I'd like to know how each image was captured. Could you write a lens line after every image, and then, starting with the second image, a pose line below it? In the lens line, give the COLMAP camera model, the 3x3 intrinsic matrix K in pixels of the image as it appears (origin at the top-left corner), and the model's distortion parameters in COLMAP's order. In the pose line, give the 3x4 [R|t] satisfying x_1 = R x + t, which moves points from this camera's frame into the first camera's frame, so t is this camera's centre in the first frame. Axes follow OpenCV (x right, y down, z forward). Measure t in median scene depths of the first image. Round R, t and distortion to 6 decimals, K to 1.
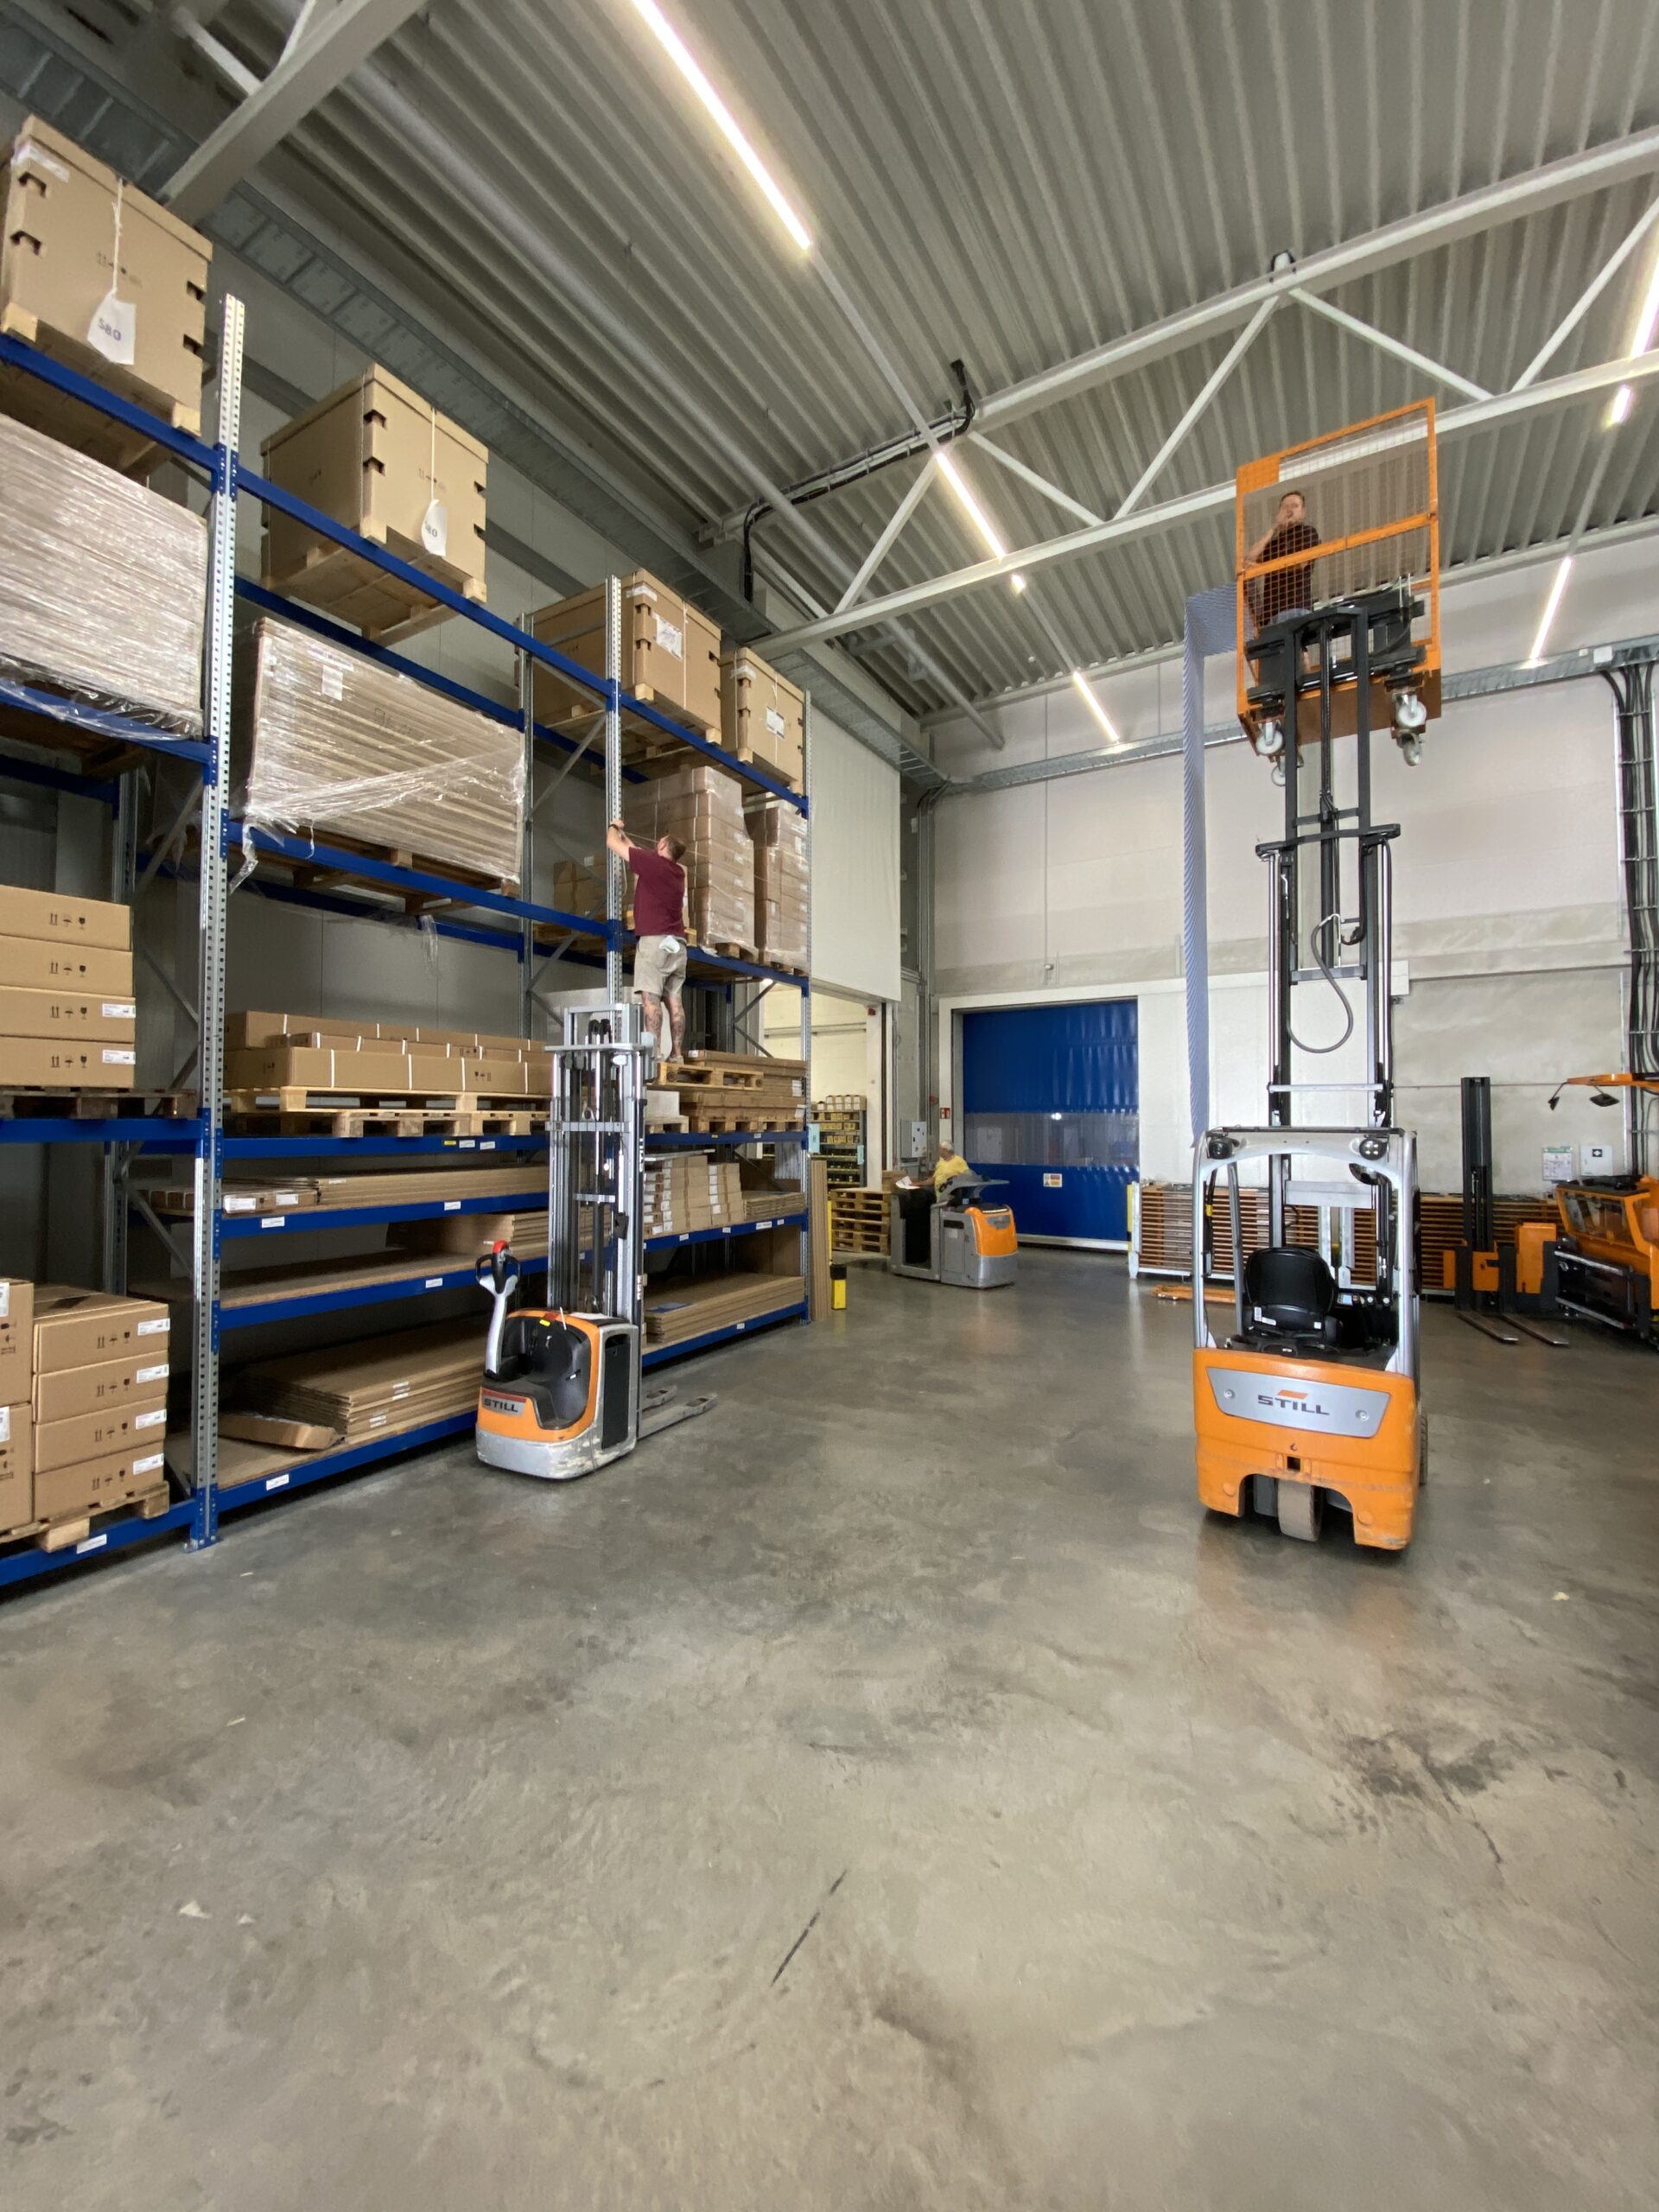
lens RADIAL K [[893.3, 0, 827.1], [0, 893.3, 1100.8], [0, 0, 1]] dist [-0.007516, -0.003712]
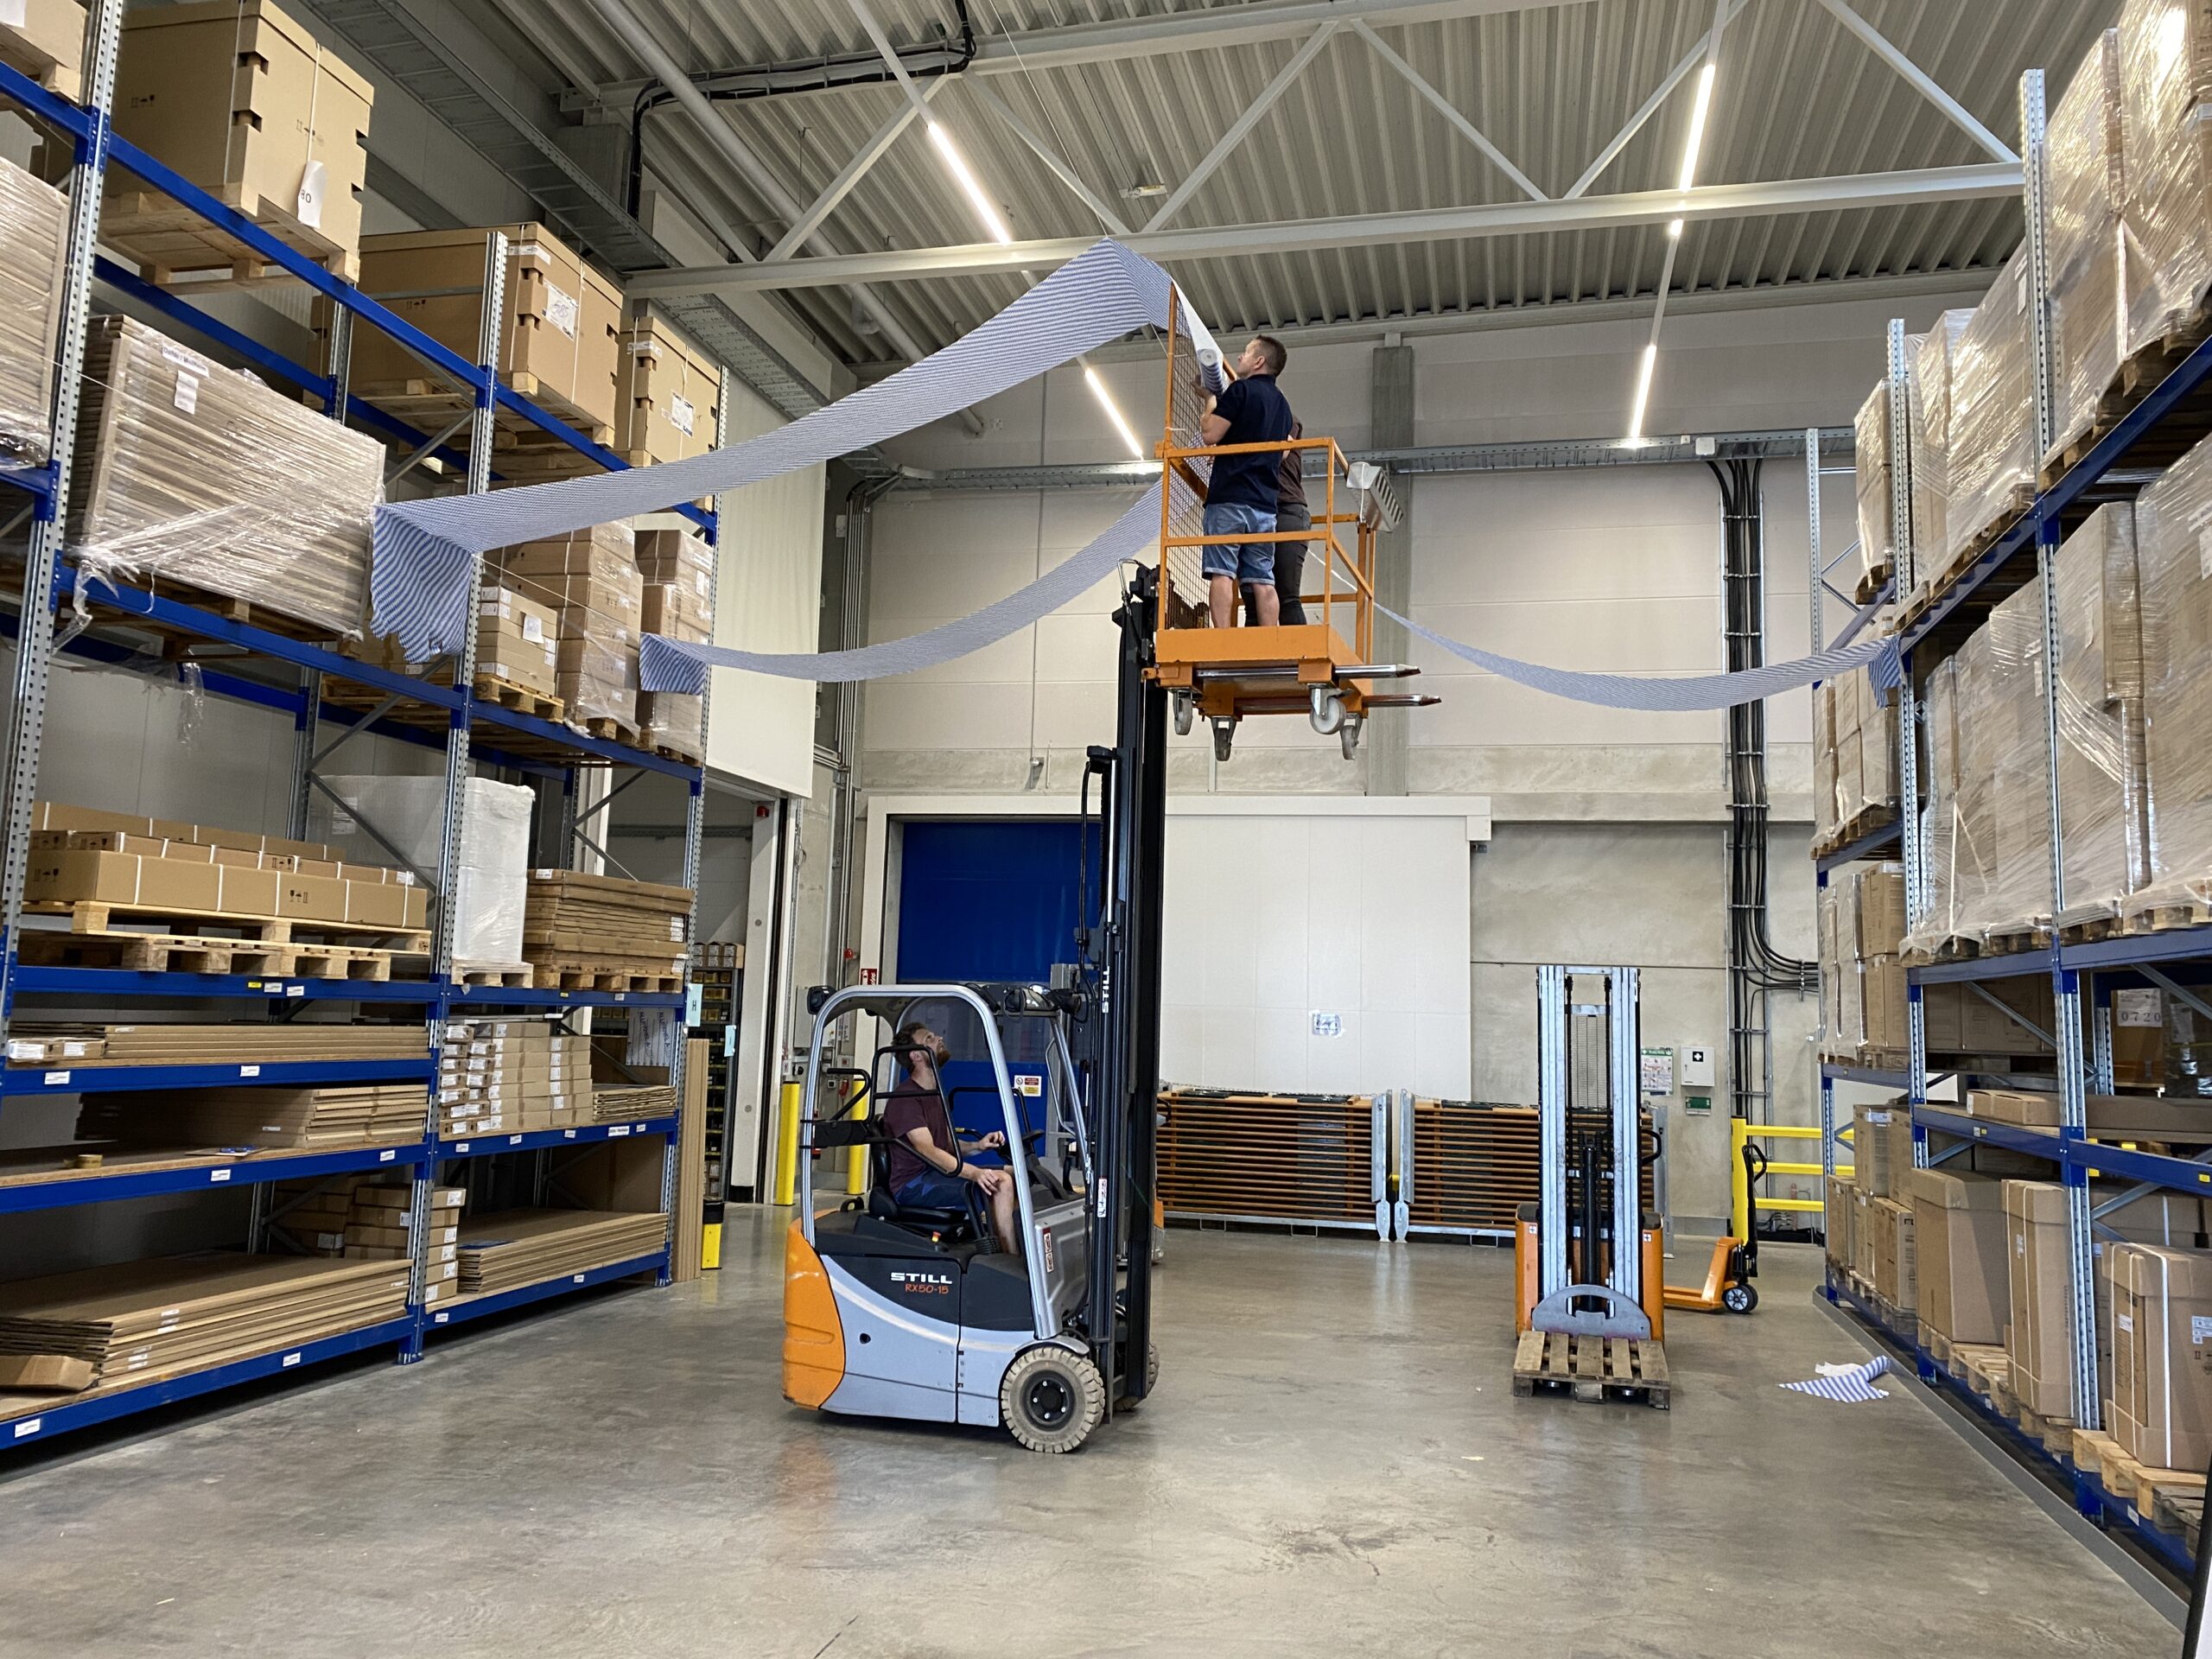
lens RADIAL K [[1689.4, 0, 1117.9], [0, 1689.4, 798.5], [0, 0, 1]] dist [0.023143, -0.022262]
pose [[0.952522, 0.067880, 0.296806, -0.089243], [-0.038793, 0.993943, -0.102819, 0.005318], [-0.301988, 0.086423, 0.949386, -0.303929]]
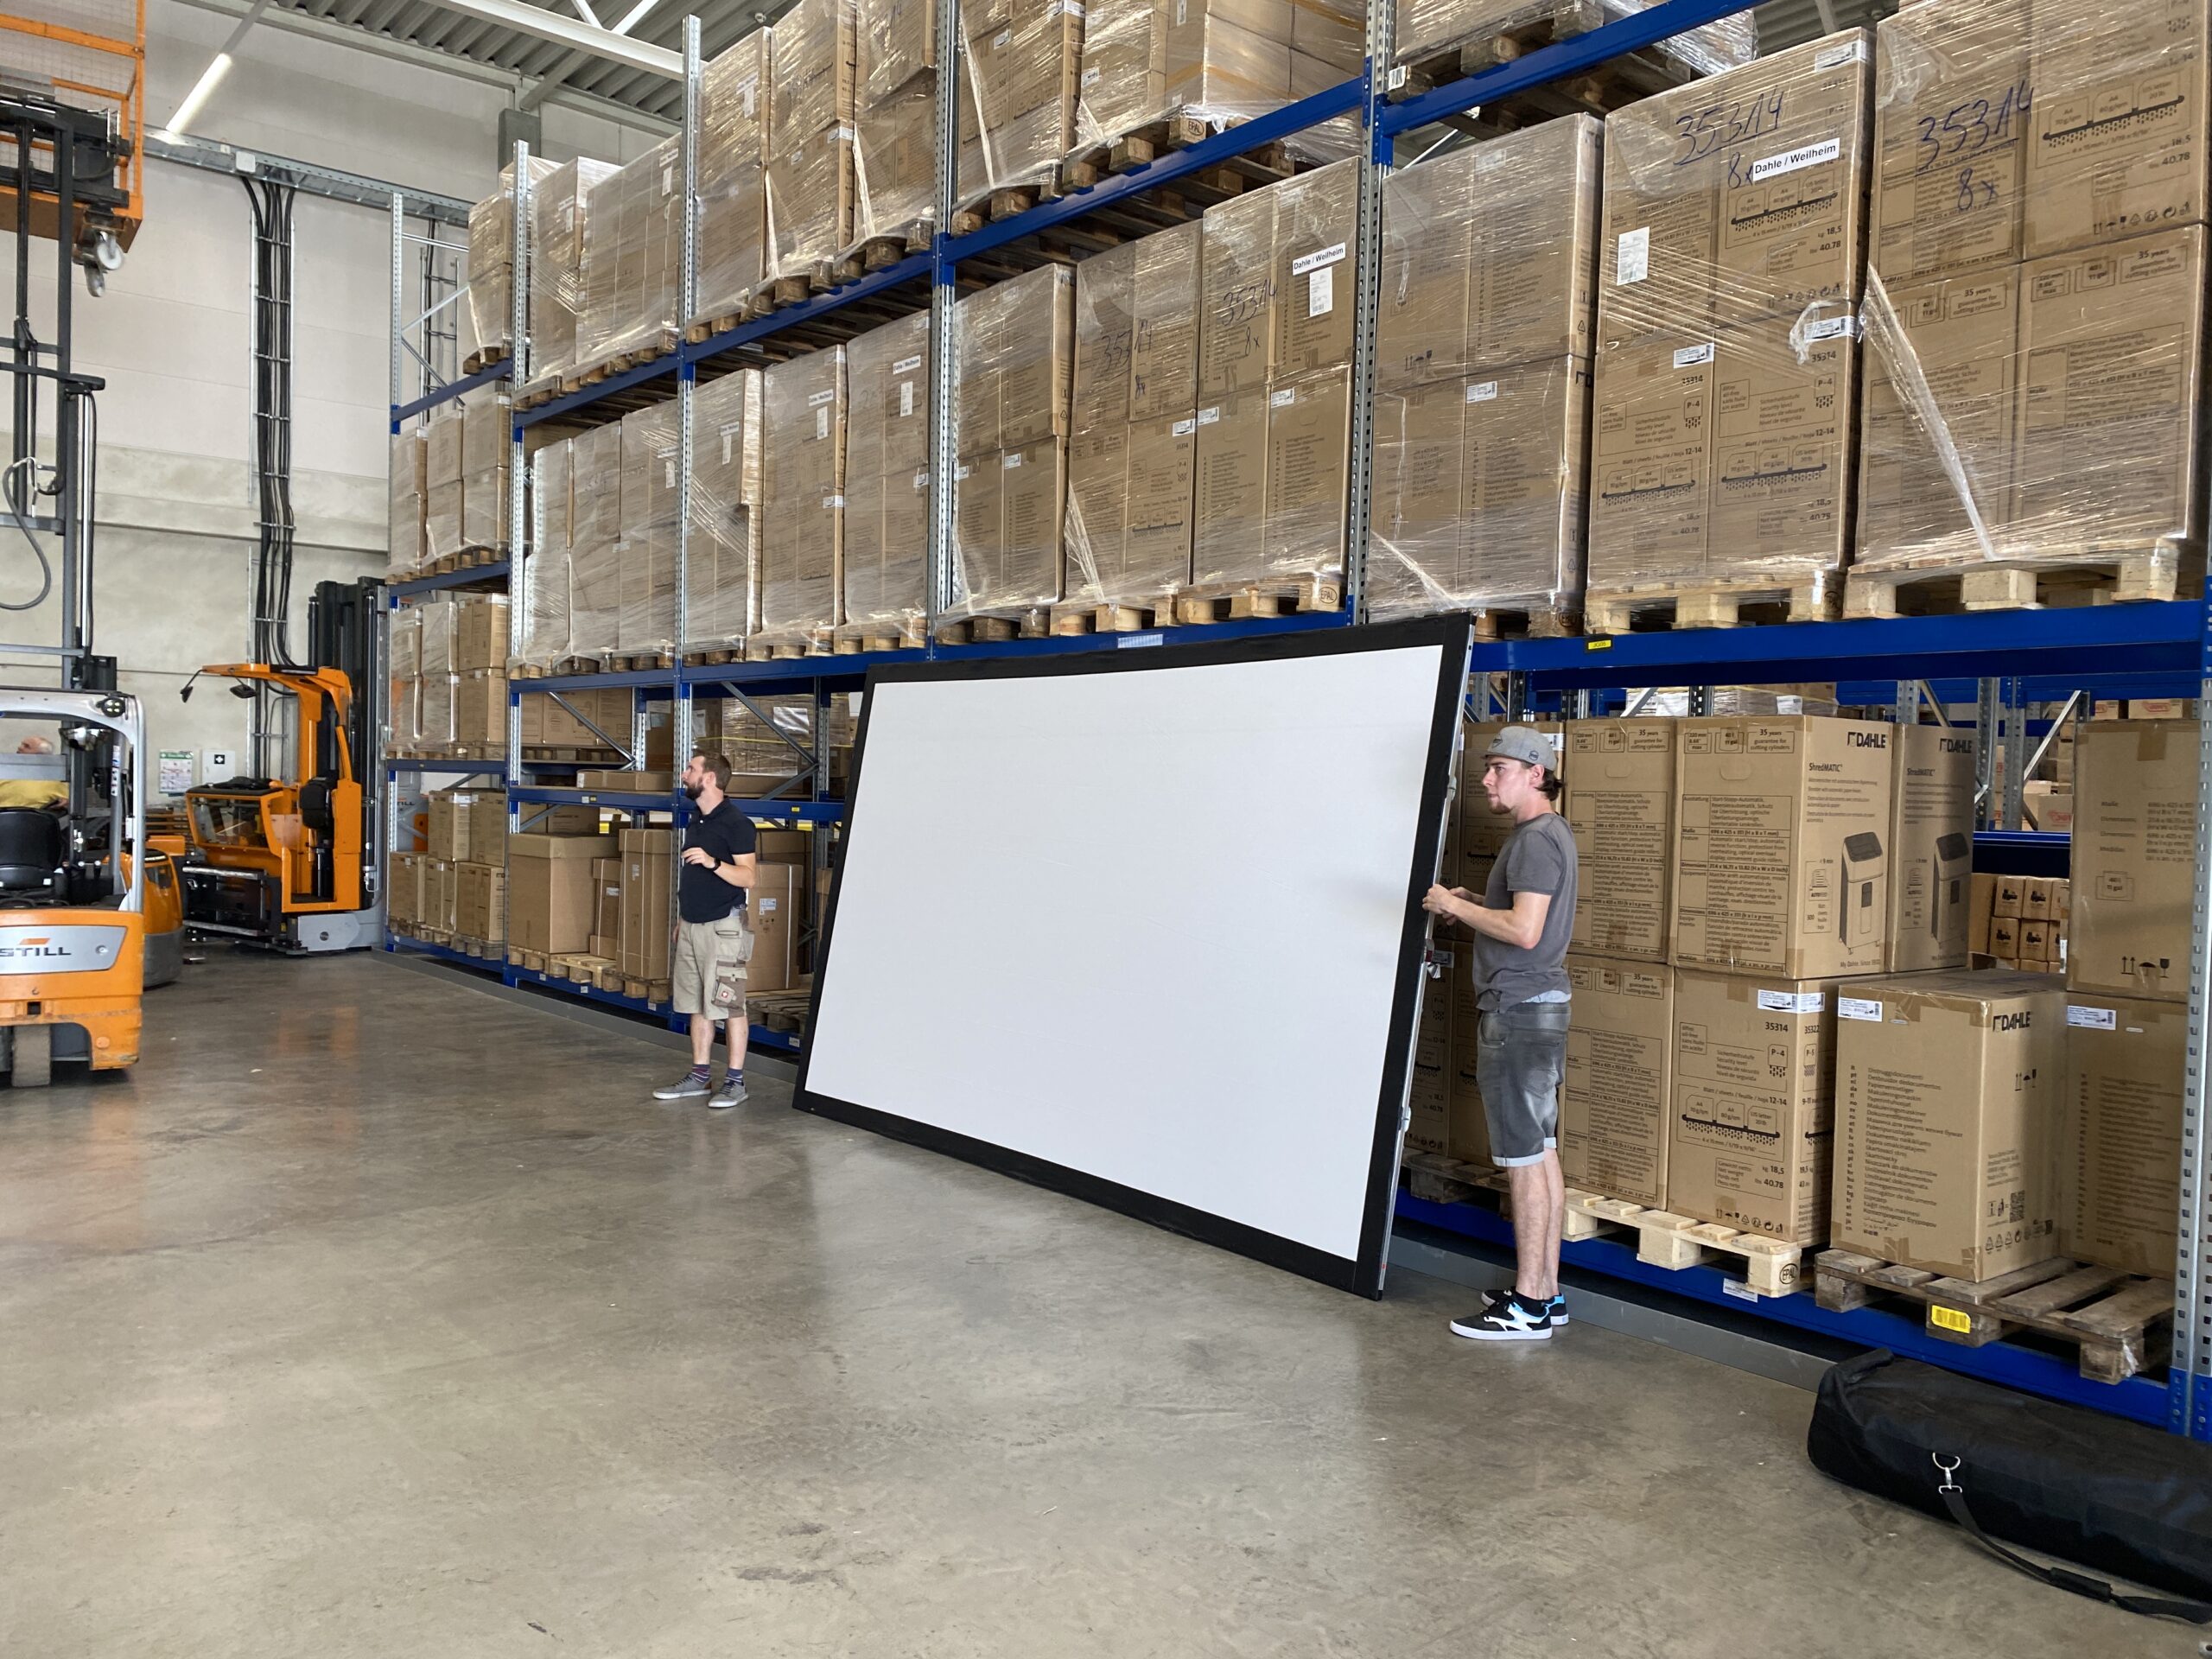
lens RADIAL K [[1689.4, 0, 1126.7], [0, 1689.4, 834.1], [0, 0, 1]] dist [0.023143, -0.022262]
pose [[0.323756, -0.019561, 0.945938, -0.379839], [-0.048541, 0.998126, 0.037254, 0.028430], [-0.944895, -0.057978, 0.322200, -0.337632]]
